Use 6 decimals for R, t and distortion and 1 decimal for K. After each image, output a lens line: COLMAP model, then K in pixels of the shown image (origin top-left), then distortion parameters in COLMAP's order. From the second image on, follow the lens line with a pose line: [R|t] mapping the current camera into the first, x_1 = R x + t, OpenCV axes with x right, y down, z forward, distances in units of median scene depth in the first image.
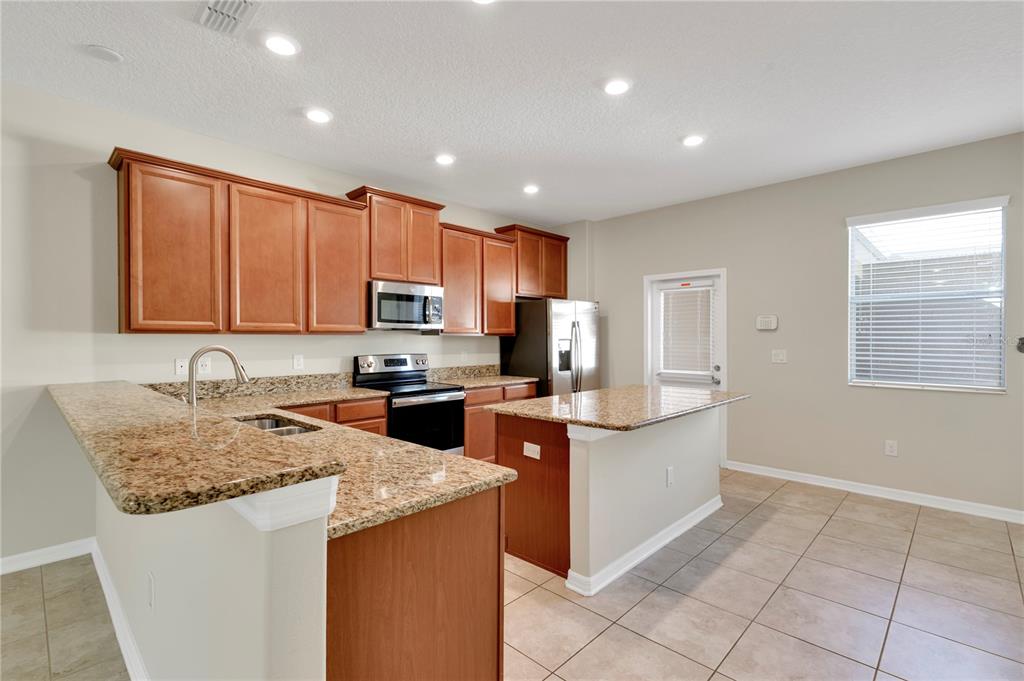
lens RADIAL K [[465.7, 0, 510.8], [0, 465.7, 338.1], [0, 0, 1]] dist [0.009071, -0.000399]
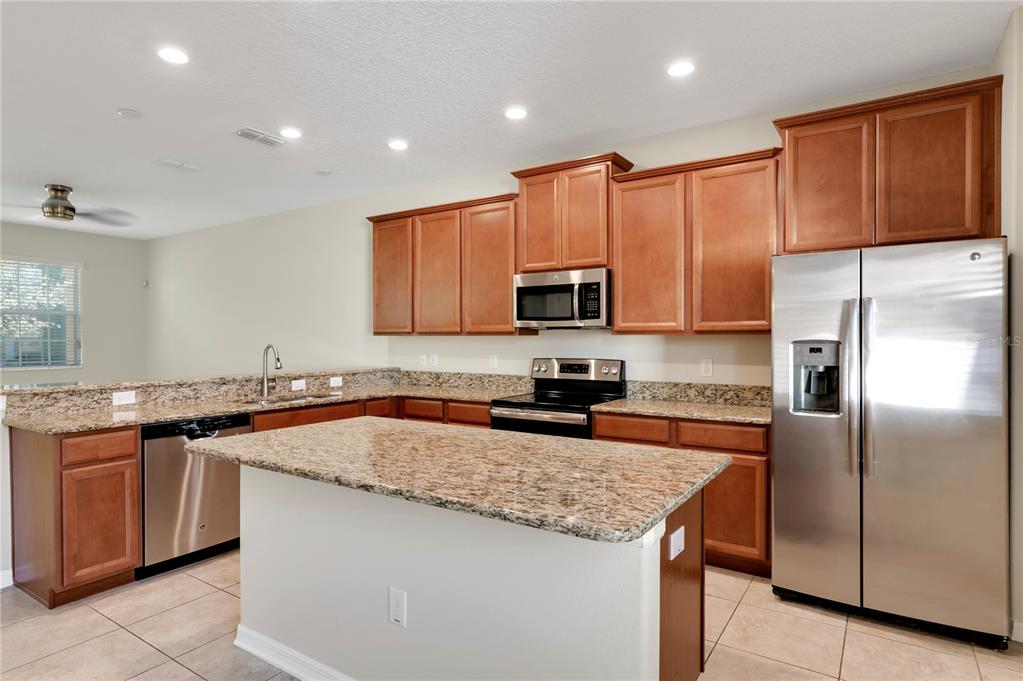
lens RADIAL K [[561.1, 0, 518.9], [0, 561.1, 341.7], [0, 0, 1]] dist [0.002427, 0.000549]
pose [[0.187304, 0.006266, -0.982282, 0.707976], [0.002101, 0.999975, 0.006779, -0.001461], [0.982300, -0.003334, 0.187286, 0.735557]]
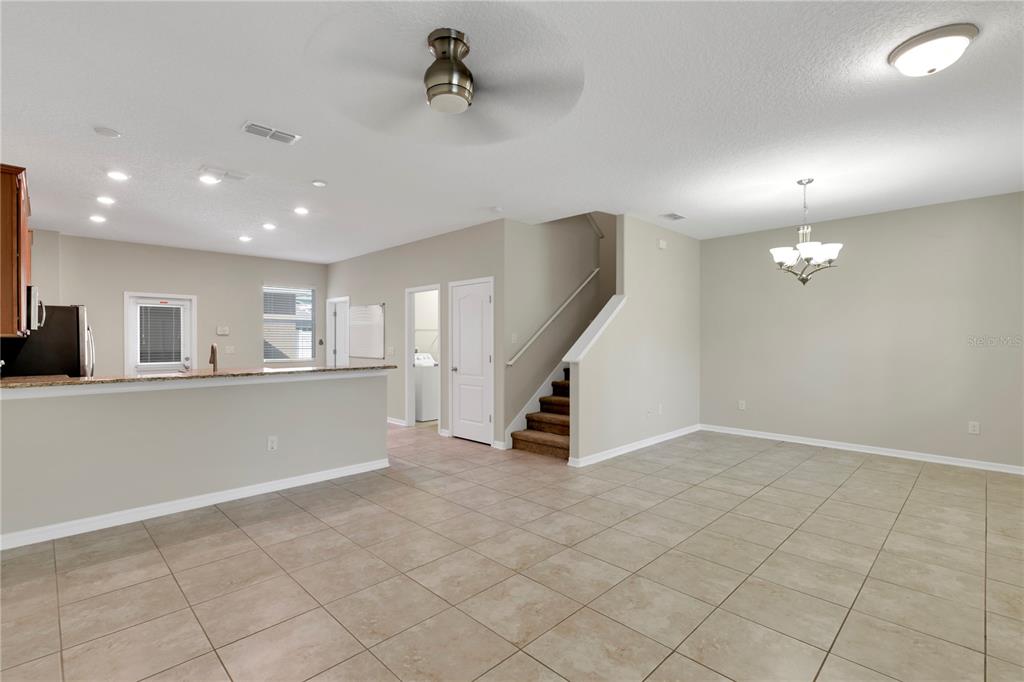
lens RADIAL K [[465.7, 0, 515.1], [0, 465.7, 341.5], [0, 0, 1]] dist [0.009071, -0.000399]
pose [[0.012561, -0.000748, 0.999921, -1.271145], [-0.002905, 0.999995, 0.000785, 0.001579], [-0.999917, -0.002914, 0.012559, -0.119554]]
